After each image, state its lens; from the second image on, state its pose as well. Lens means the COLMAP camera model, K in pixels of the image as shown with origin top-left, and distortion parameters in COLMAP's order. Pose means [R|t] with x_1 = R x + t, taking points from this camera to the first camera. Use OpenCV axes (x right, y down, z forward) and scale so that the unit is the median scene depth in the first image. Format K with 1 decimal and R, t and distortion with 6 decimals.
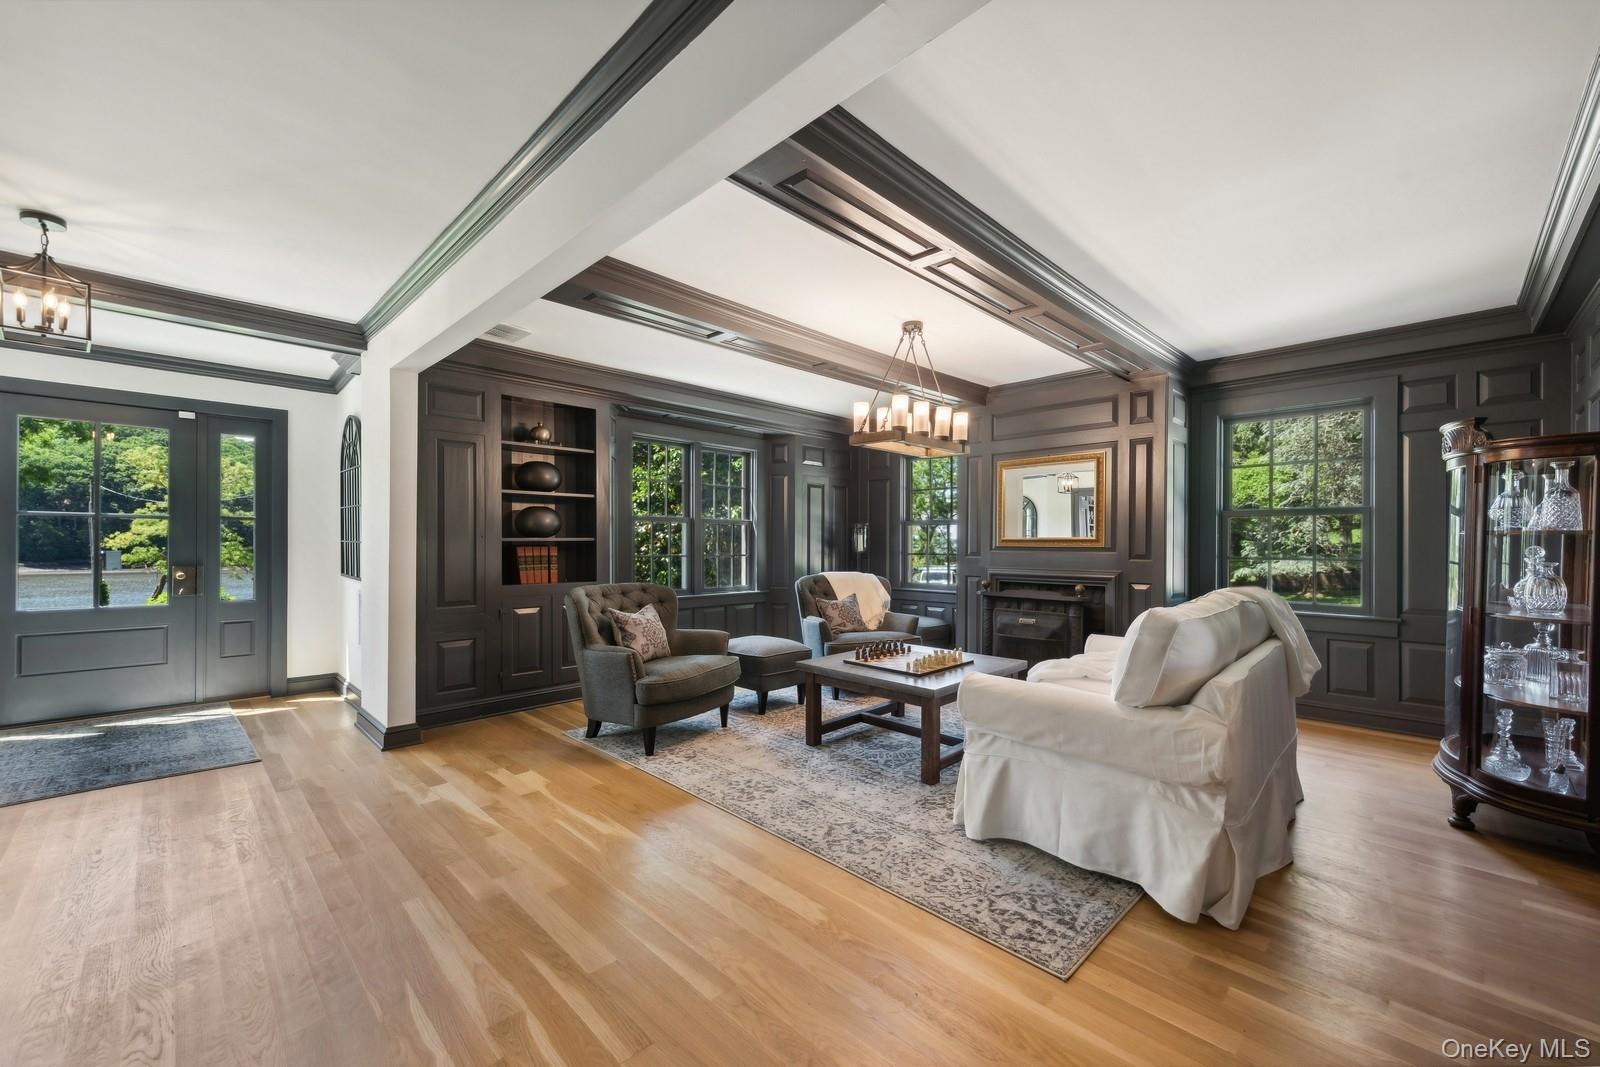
lens RADIAL K [[645.0, 0, 802.8], [0, 645.0, 540.1], [0, 0, 1]] dist [0.008714, -0.000160]
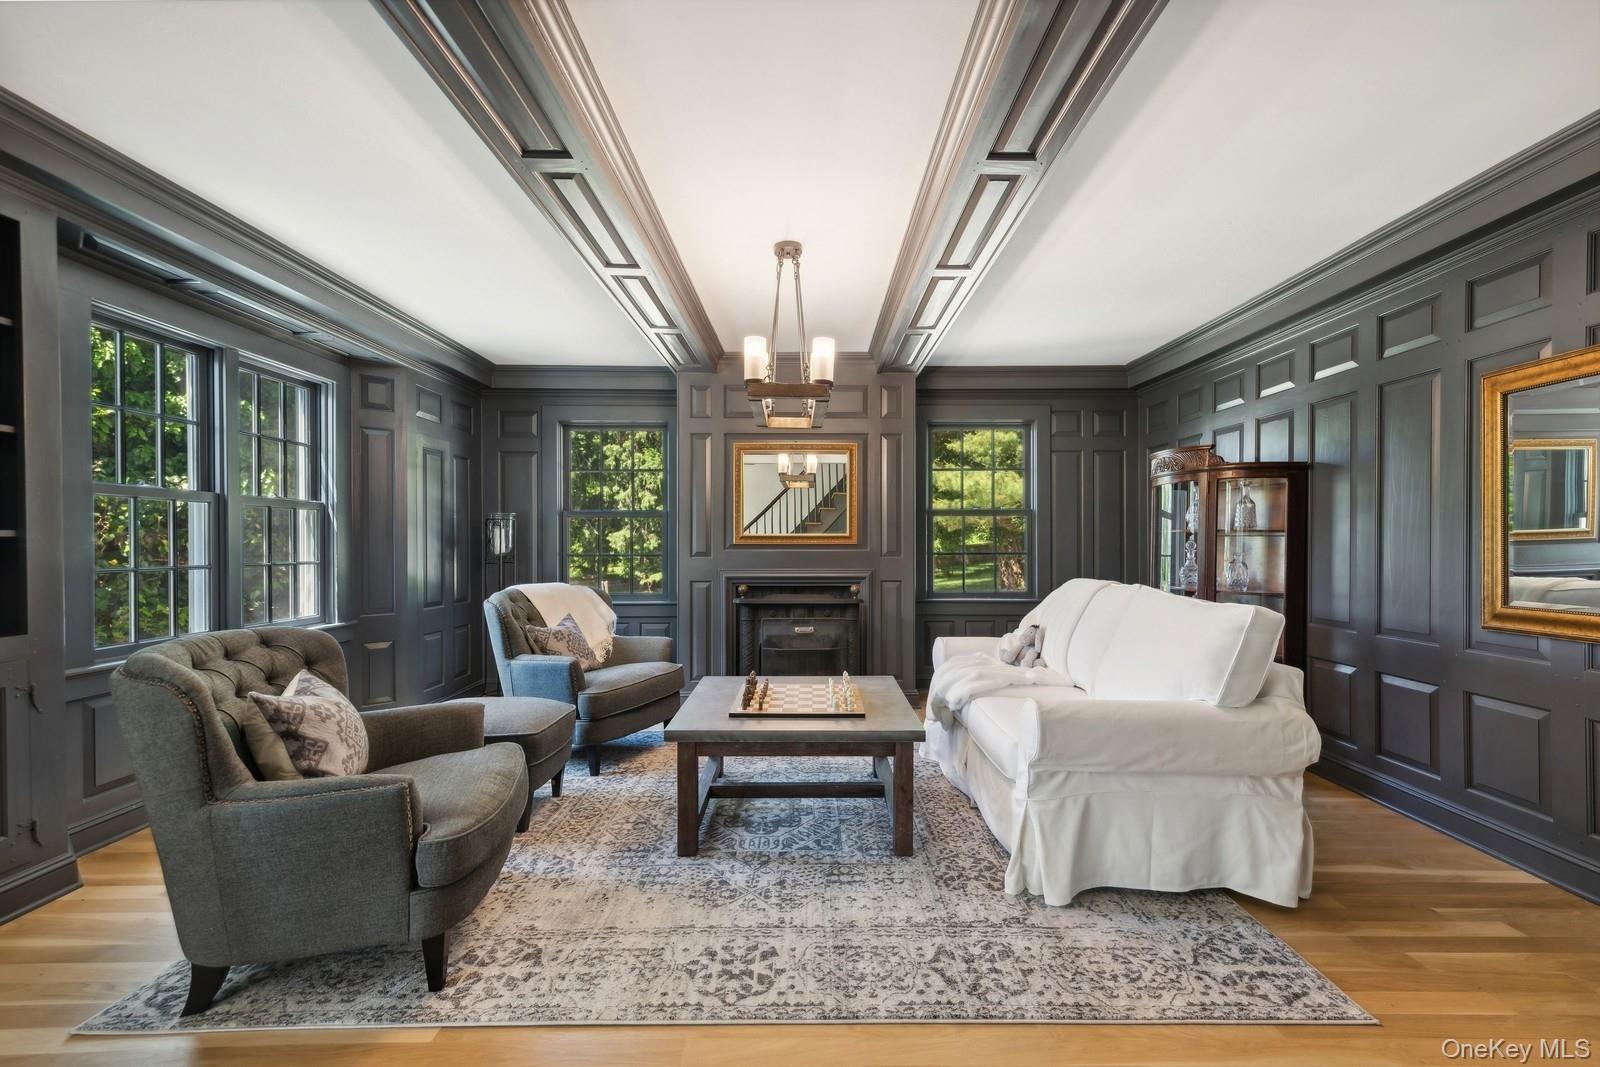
lens RADIAL K [[701.5, 0, 814.2], [0, 701.5, 539.7], [0, 0, 1]] dist [0.007383, -0.000835]
pose [[0.689310, -0.001343, 0.724465, -0.463887], [-0.001496, 0.999994, 0.003278, 0.001840], [-0.724465, -0.003343, 0.689304, 0.489375]]
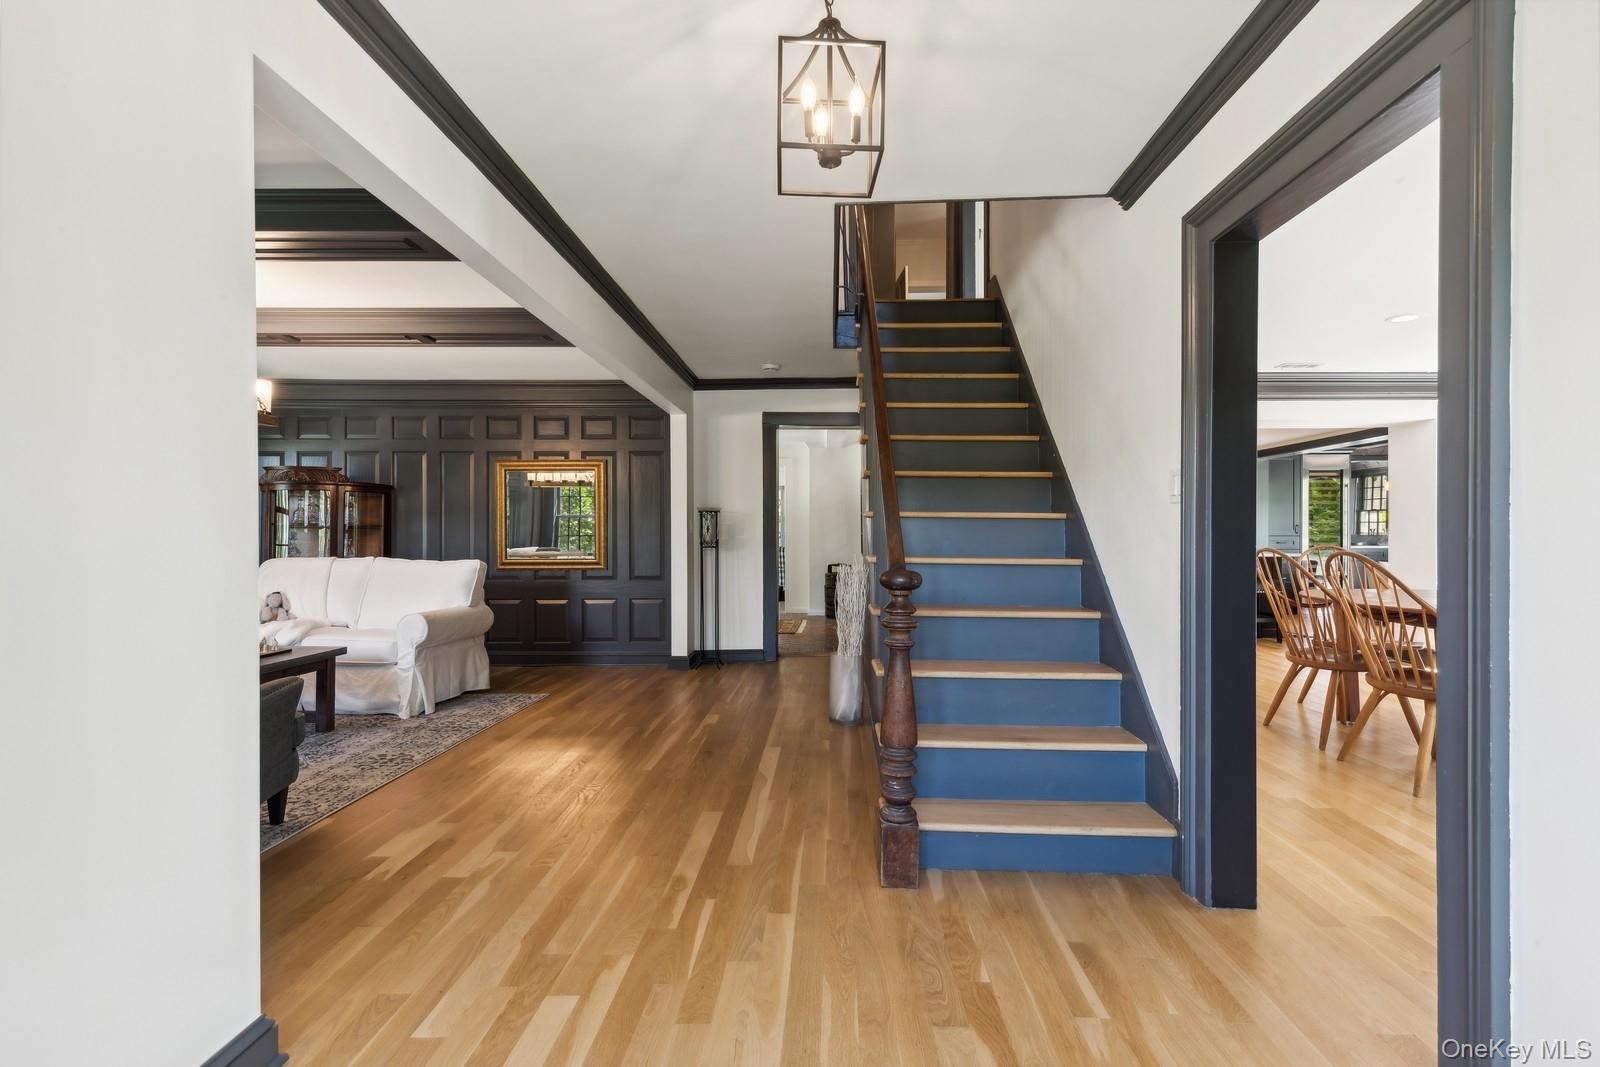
lens RADIAL K [[701.5, 0, 806.2], [0, 701.5, 534.7], [0, 0, 1]] dist [0.007383, -0.000835]
pose [[-0.675999, -0.010082, 0.736834, -1.356058], [-0.009685, 0.999942, 0.004797, -0.006257], [-0.736839, -0.003894, -0.676057, 1.208973]]
